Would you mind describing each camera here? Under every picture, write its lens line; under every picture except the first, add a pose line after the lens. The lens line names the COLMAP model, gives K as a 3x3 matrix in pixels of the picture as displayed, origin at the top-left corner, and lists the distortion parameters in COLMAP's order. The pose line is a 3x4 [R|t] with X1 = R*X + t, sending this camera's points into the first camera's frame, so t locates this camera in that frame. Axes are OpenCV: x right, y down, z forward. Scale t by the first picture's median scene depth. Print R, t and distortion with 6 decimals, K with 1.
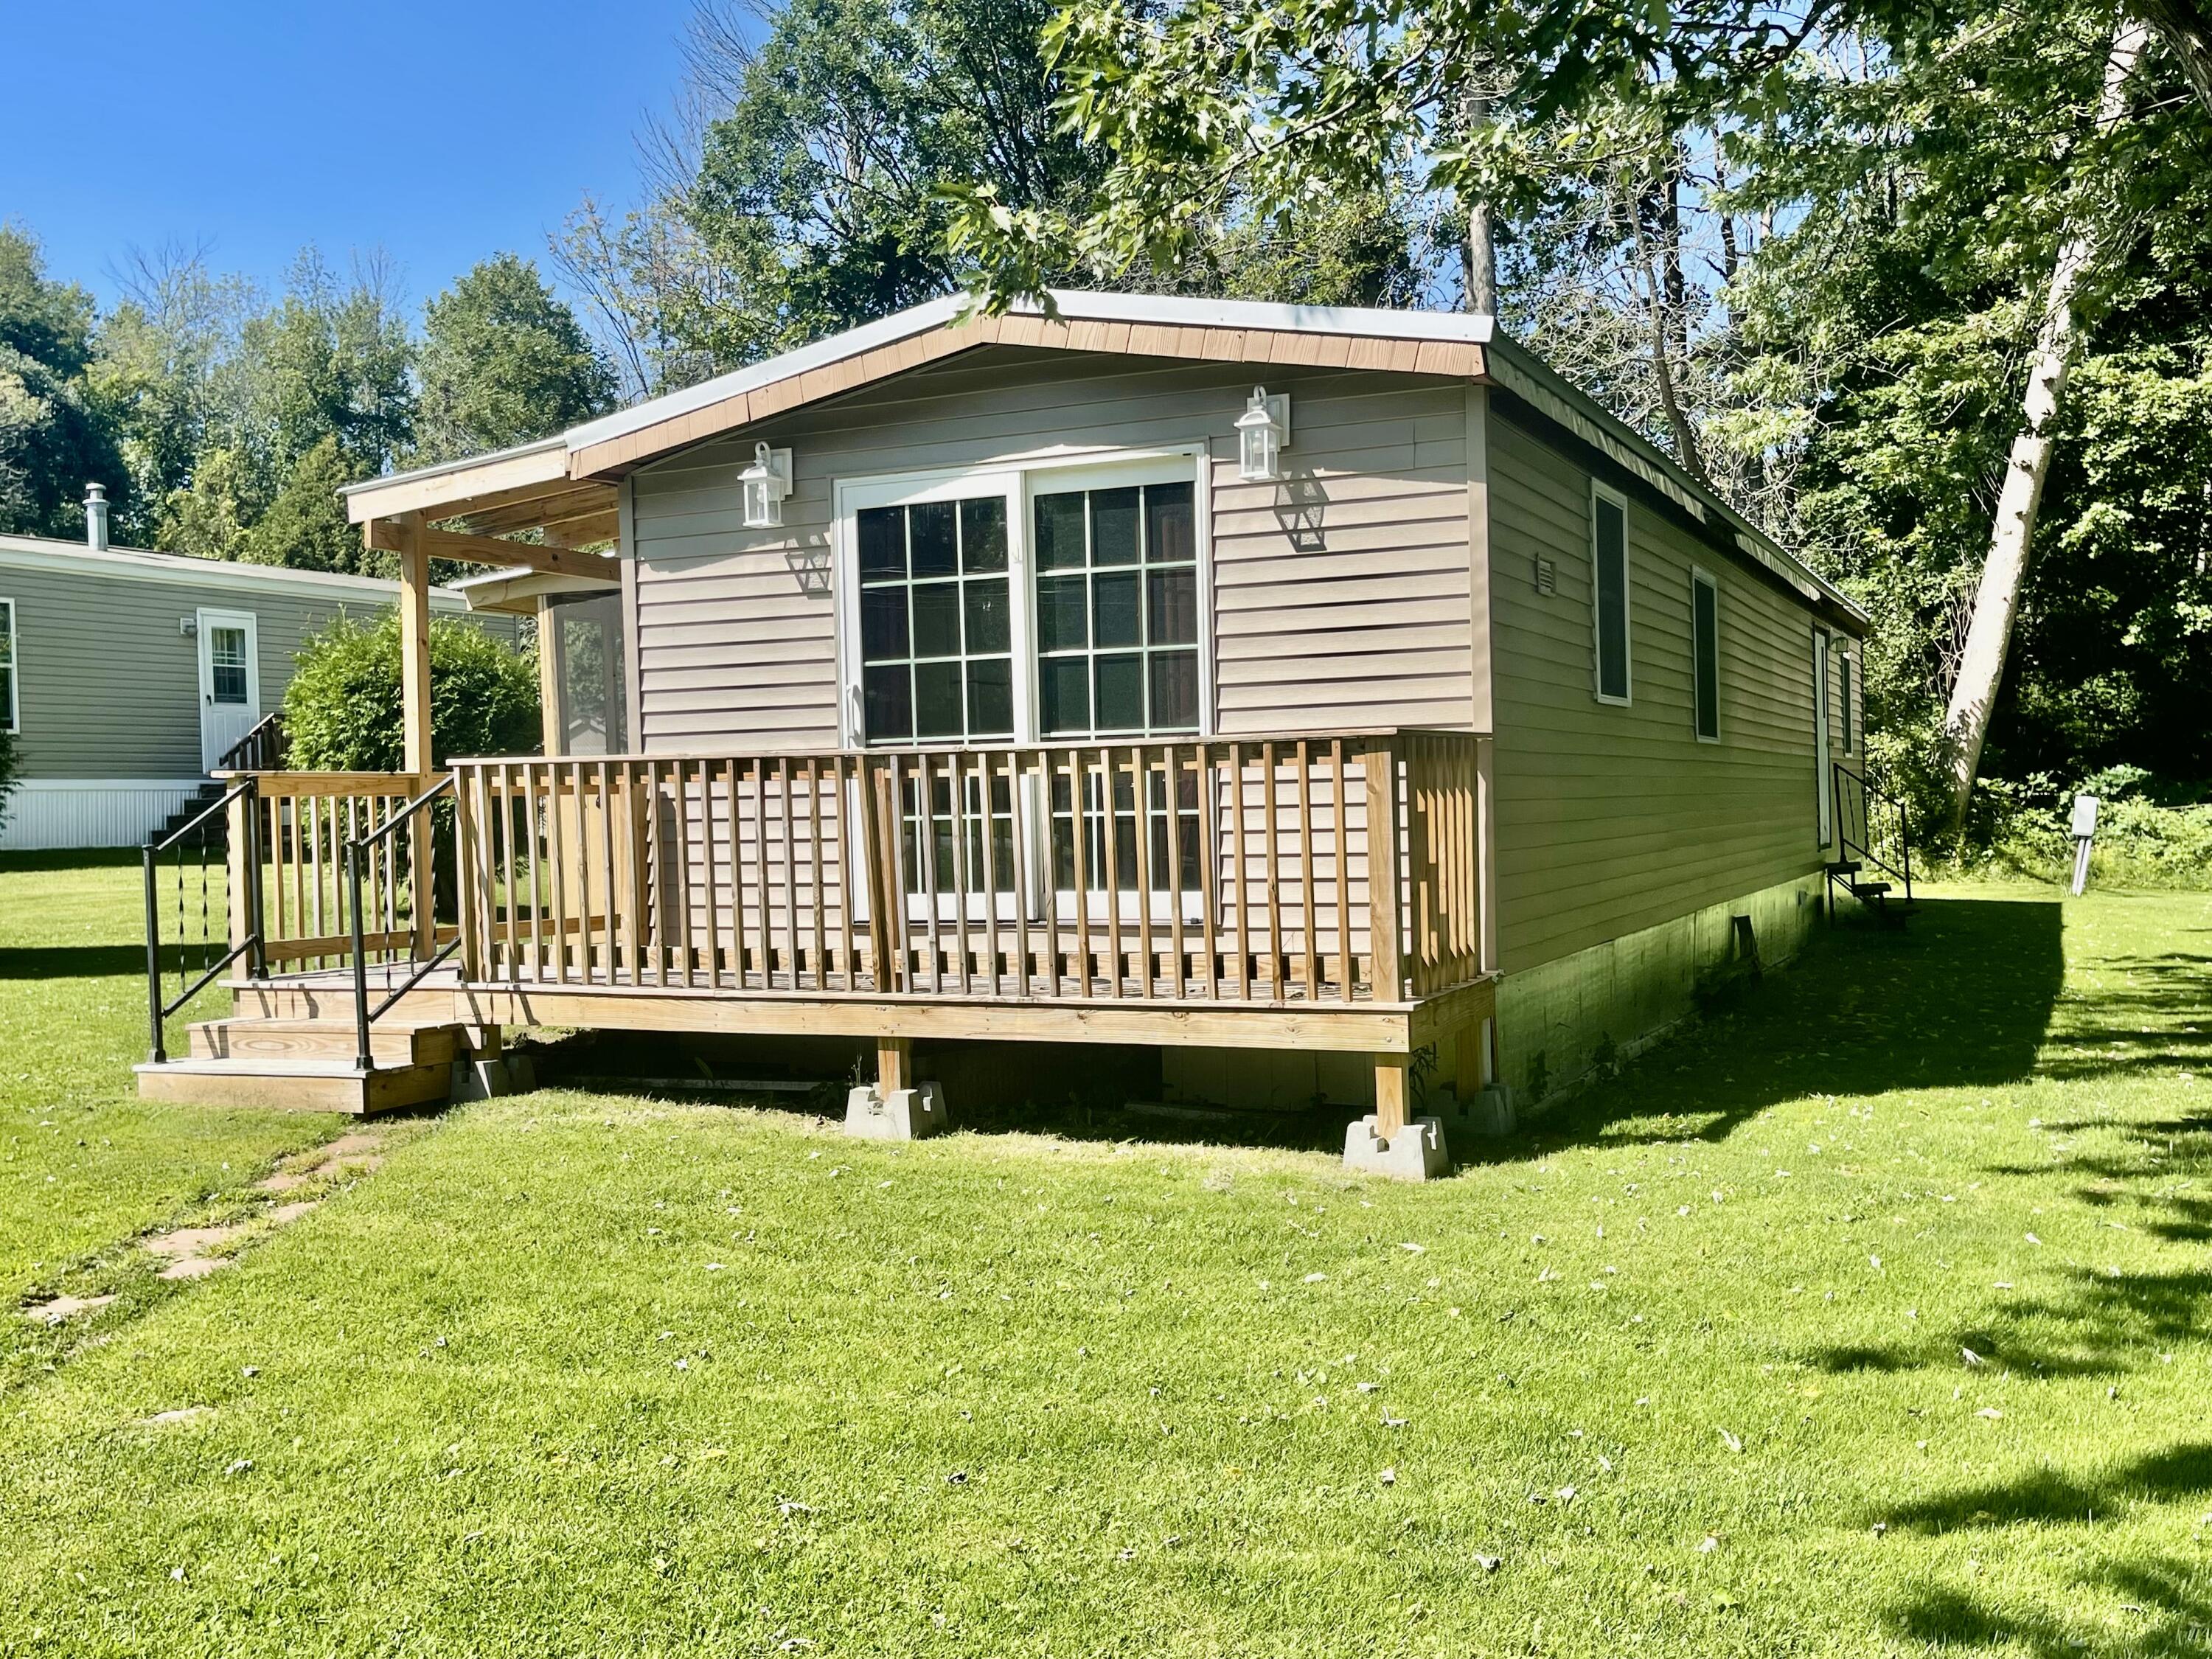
lens RADIAL K [[2082.3, 0, 1109.9], [0, 2082.3, 833.8], [0, 0, 1]] dist [0.031209, 0.000000]
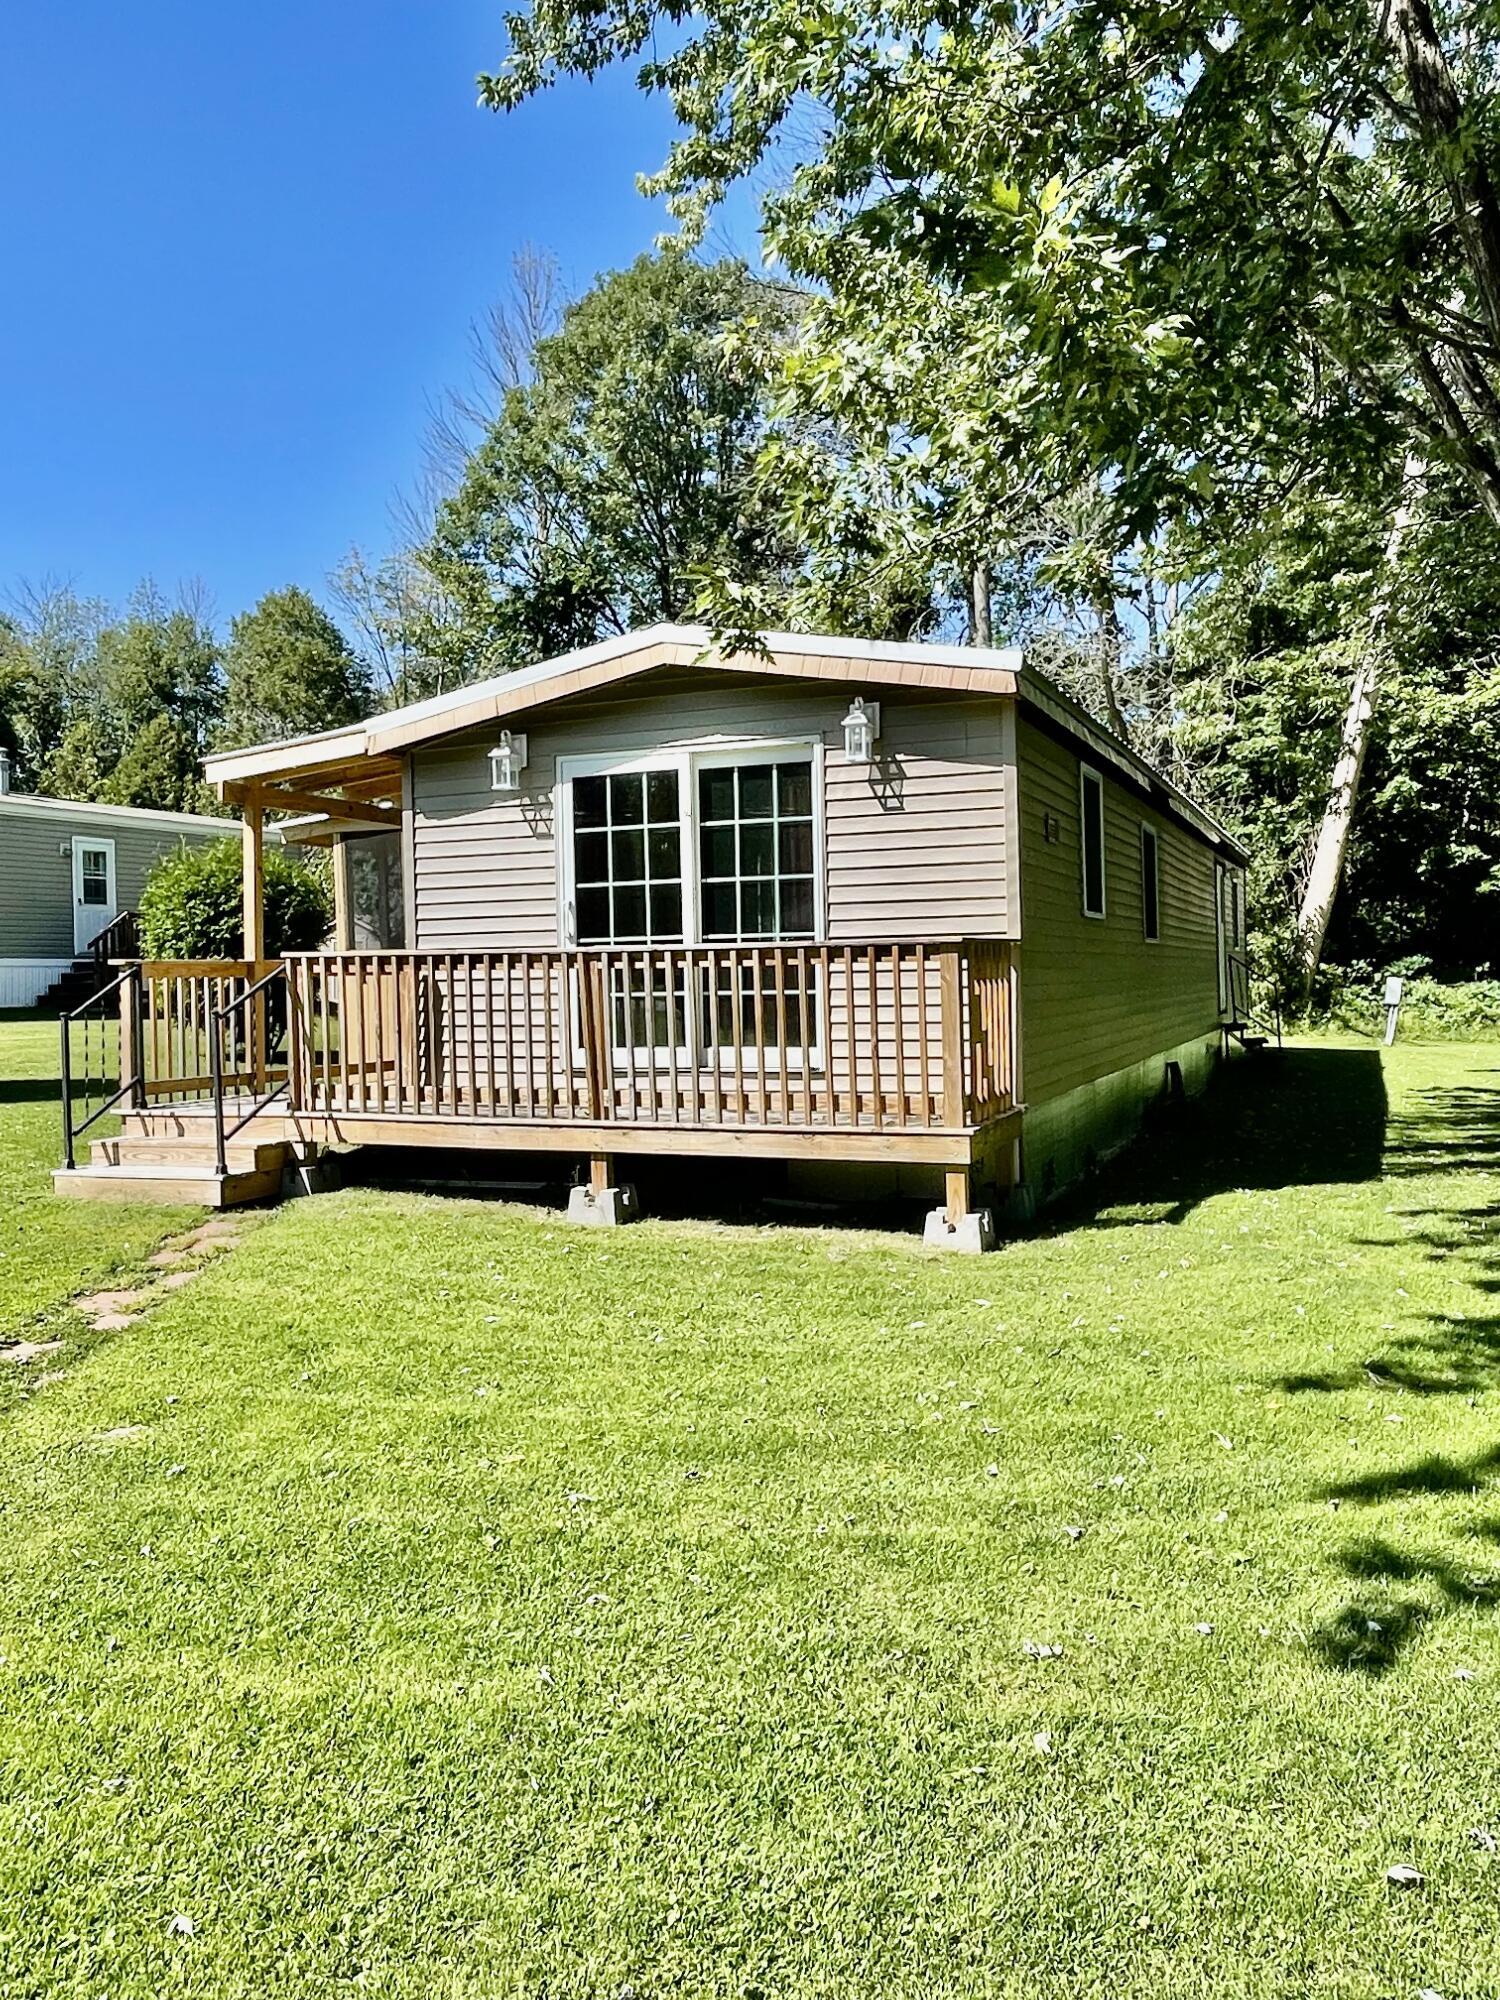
lens RADIAL K [[1462.8, 0, 778.6], [0, 1462.8, 967.2], [0, 0, 1]] dist [0.019266, -0.026585]
pose [[0.998874, 0.005025, 0.047167, -0.030206], [-0.004088, 0.999793, -0.019942, -0.007802], [-0.047257, 0.019727, 0.998688, -0.001179]]
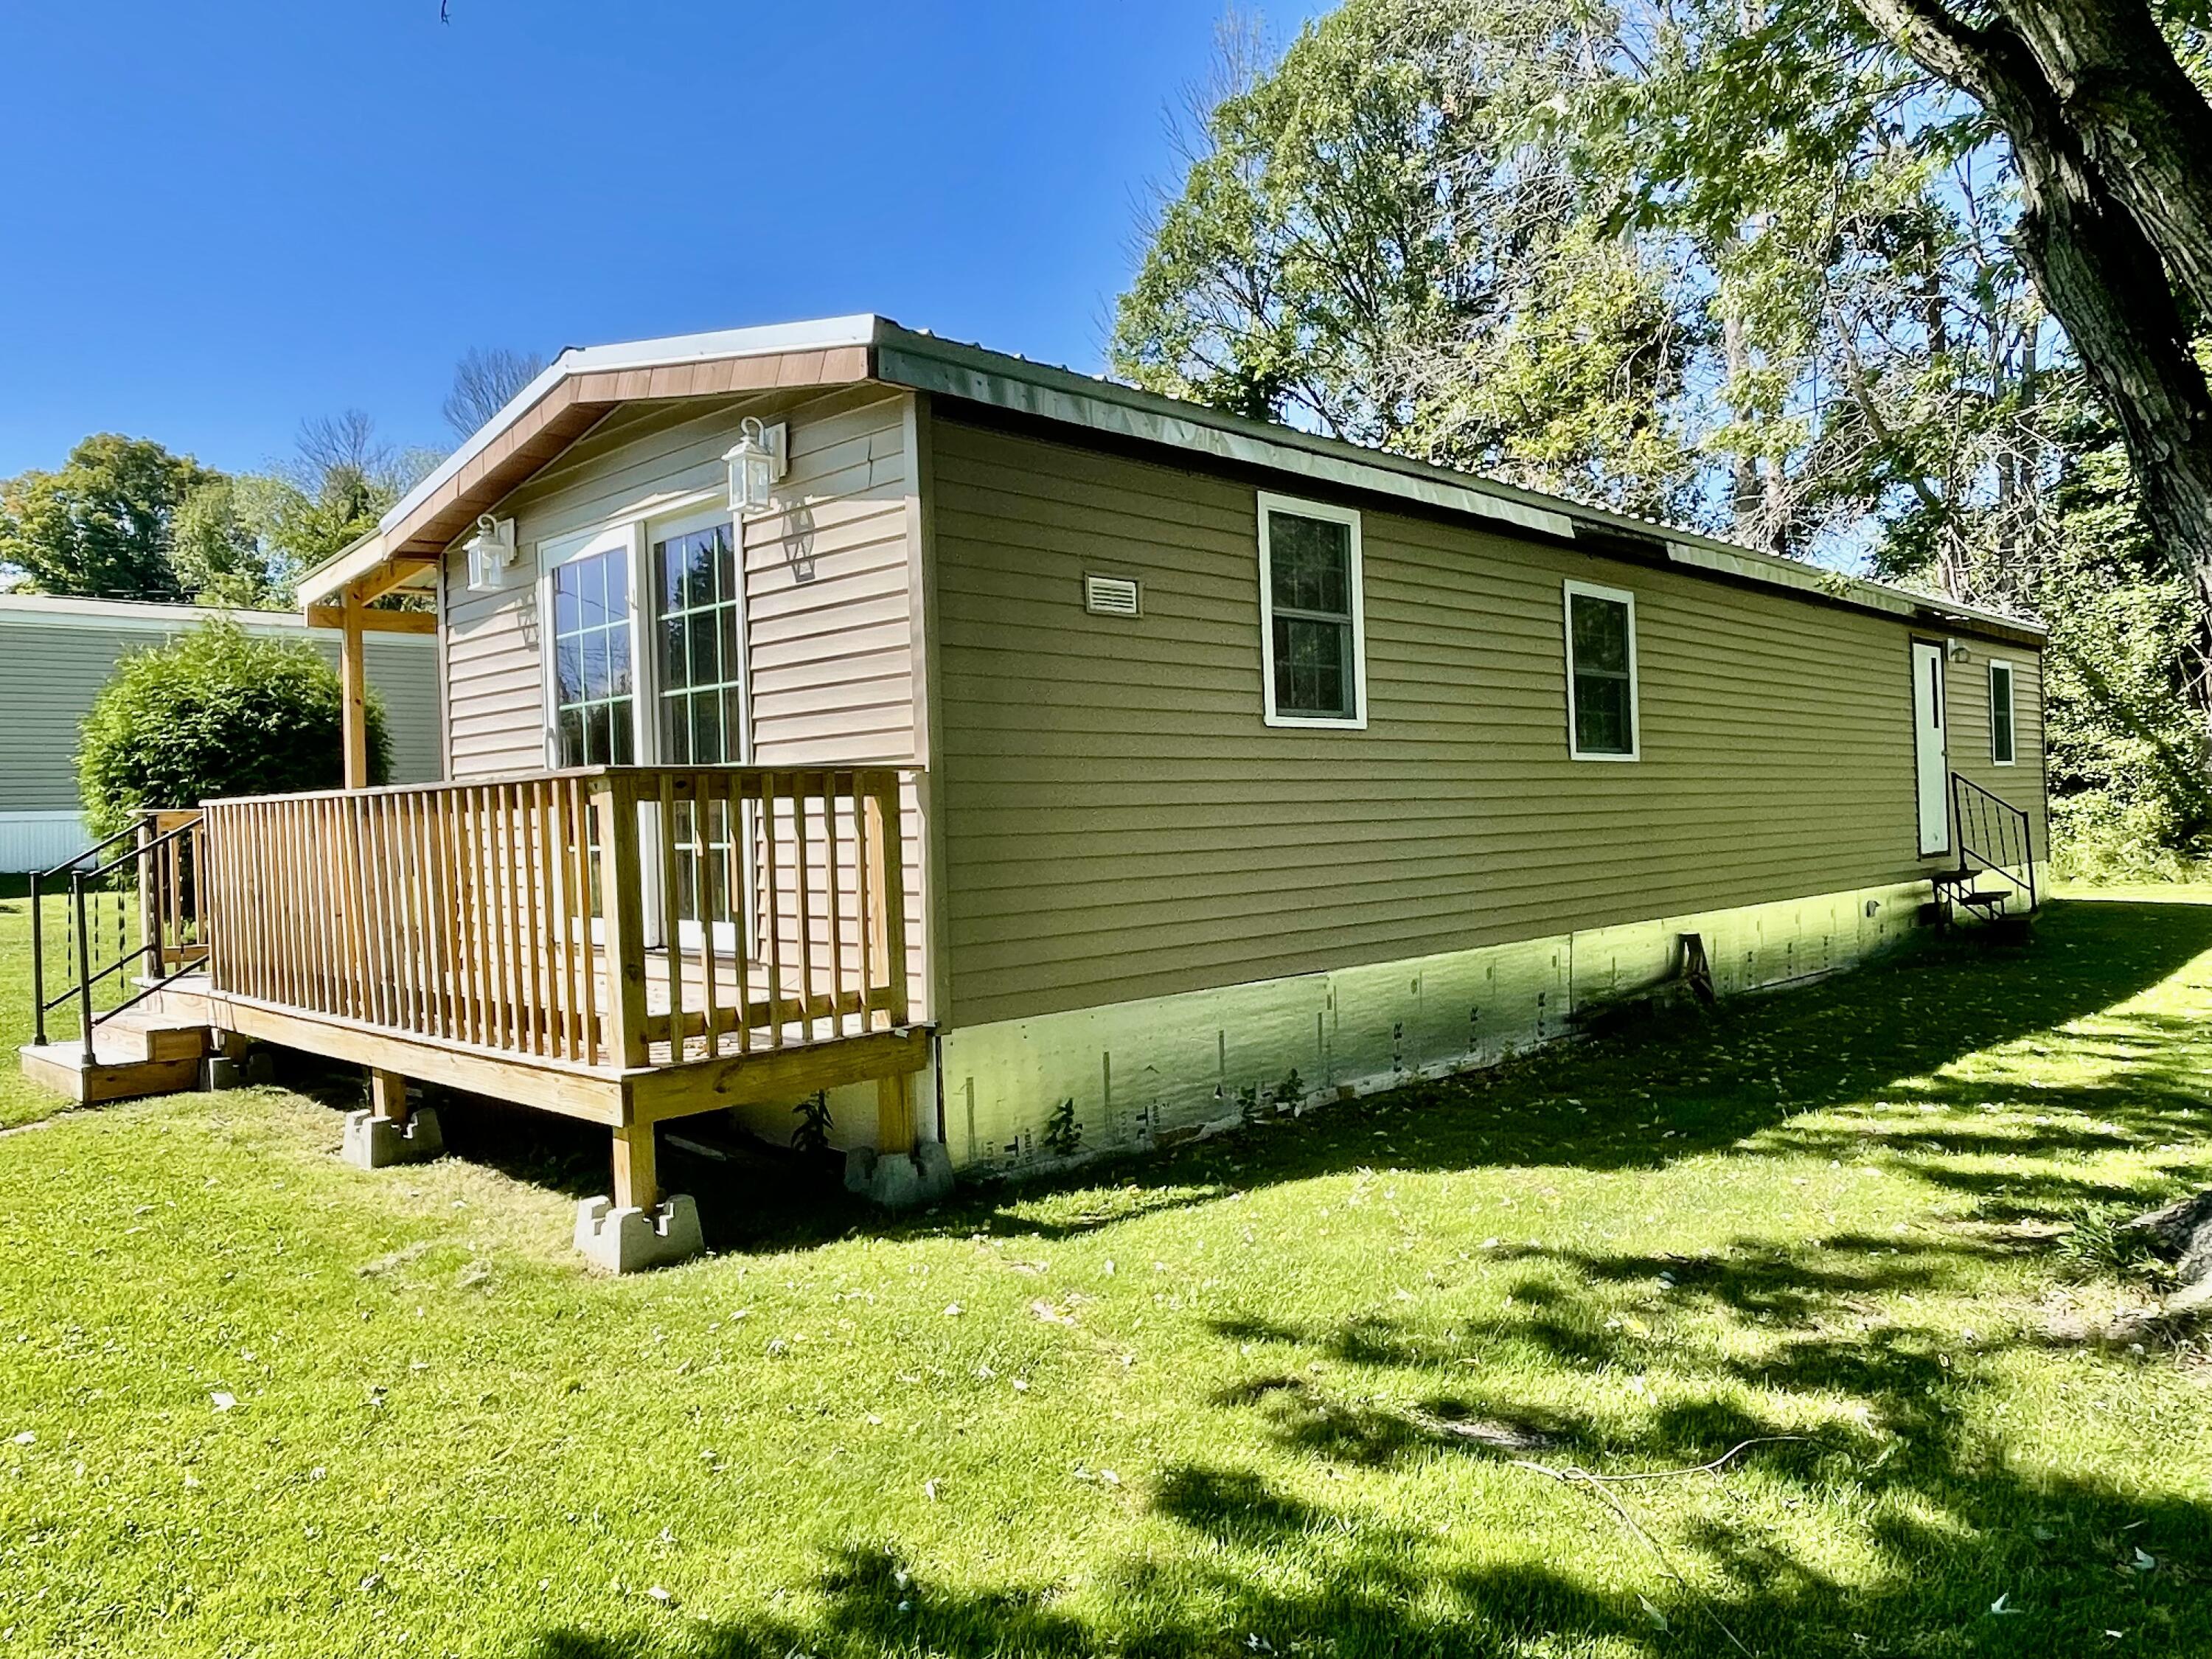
lens RADIAL K [[1508.9, 0, 1111.0], [0, 1508.9, 825.1], [0, 0, 1]] dist [0.001739, 0.002373]
pose [[0.940165, -0.002738, -0.340707, 0.473748], [0.002820, 0.999996, -0.000253, -0.020746], [0.340707, -0.000723, 0.940169, 0.384673]]
